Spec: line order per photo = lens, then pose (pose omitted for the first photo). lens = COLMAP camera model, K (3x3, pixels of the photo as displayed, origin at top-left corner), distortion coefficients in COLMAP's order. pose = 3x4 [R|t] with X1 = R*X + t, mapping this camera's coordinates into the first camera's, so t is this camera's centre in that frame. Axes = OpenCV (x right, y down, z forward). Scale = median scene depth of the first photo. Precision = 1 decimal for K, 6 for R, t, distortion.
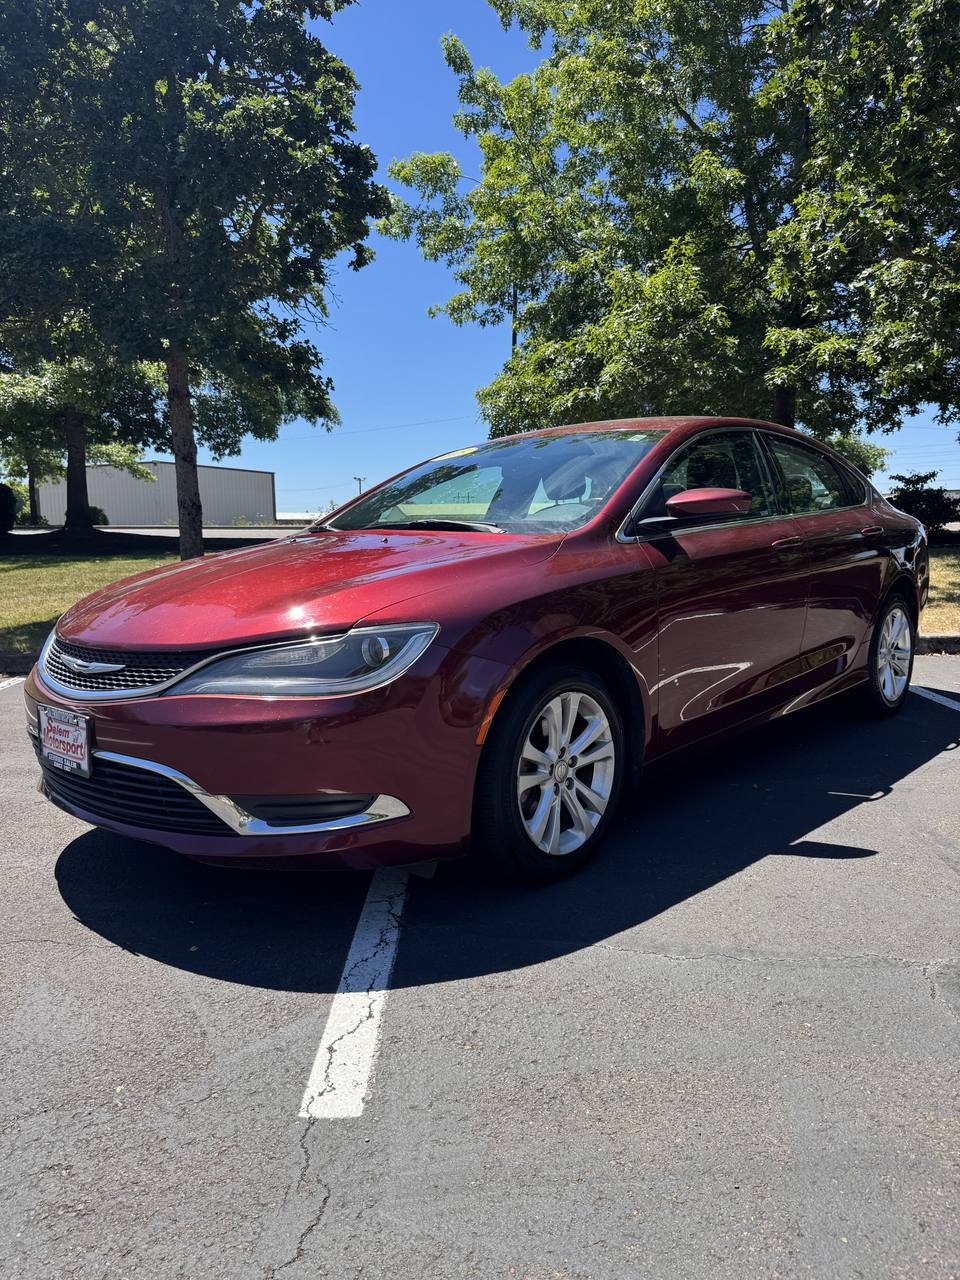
lens RADIAL K [[906.9, 0, 480.0], [0, 906.9, 640.0], [0, 0, 1]] dist [0.009106, 0.002568]
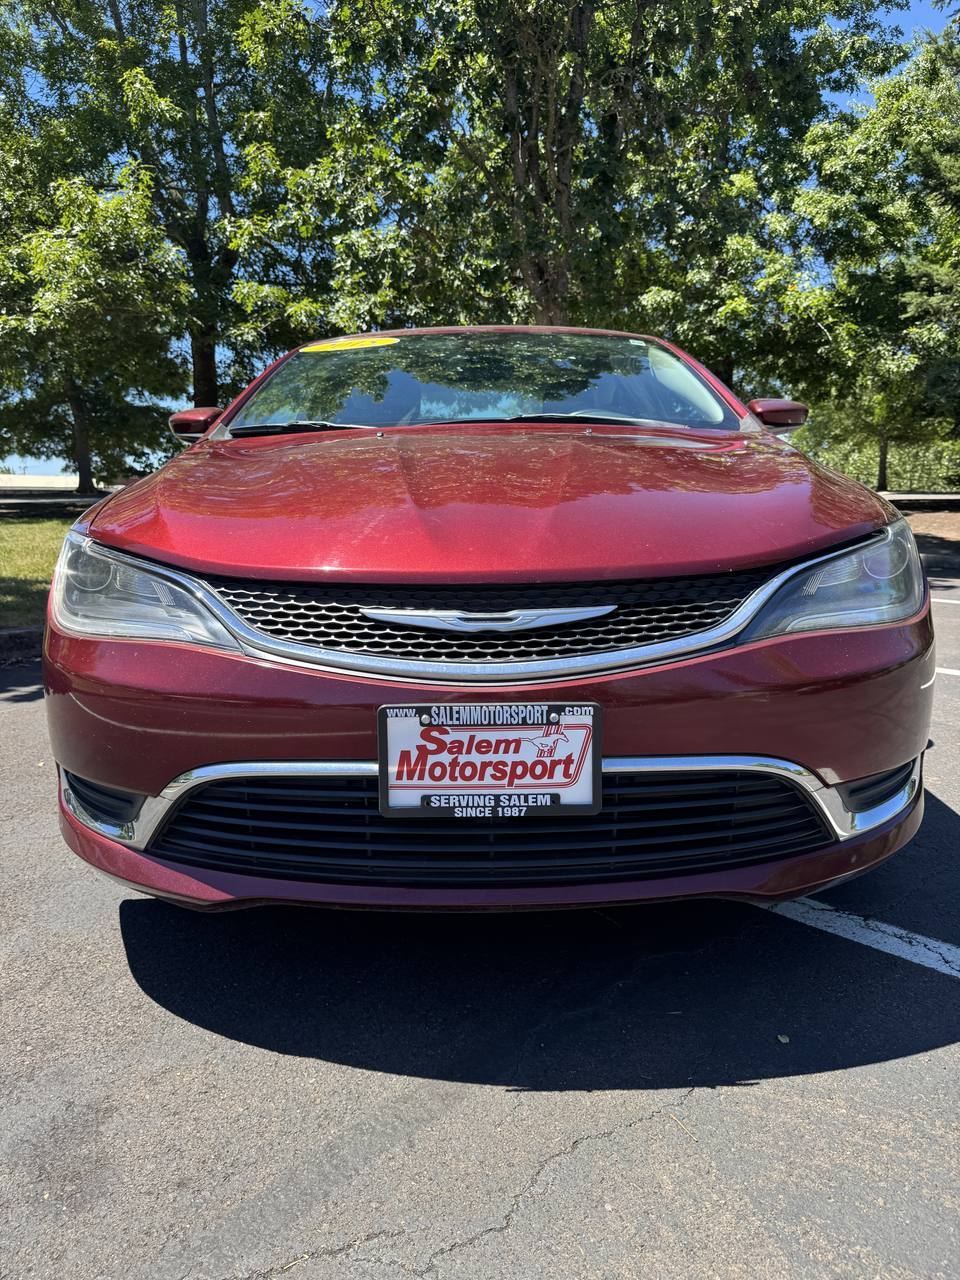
lens RADIAL K [[906.9, 0, 480.0], [0, 906.9, 640.0], [0, 0, 1]] dist [0.009106, 0.002568]
pose [[0.736190, -0.089534, 0.670827, -0.827345], [0.075232, 0.995894, 0.050357, 0.014792], [-0.672581, 0.013395, 0.739902, 0.638209]]
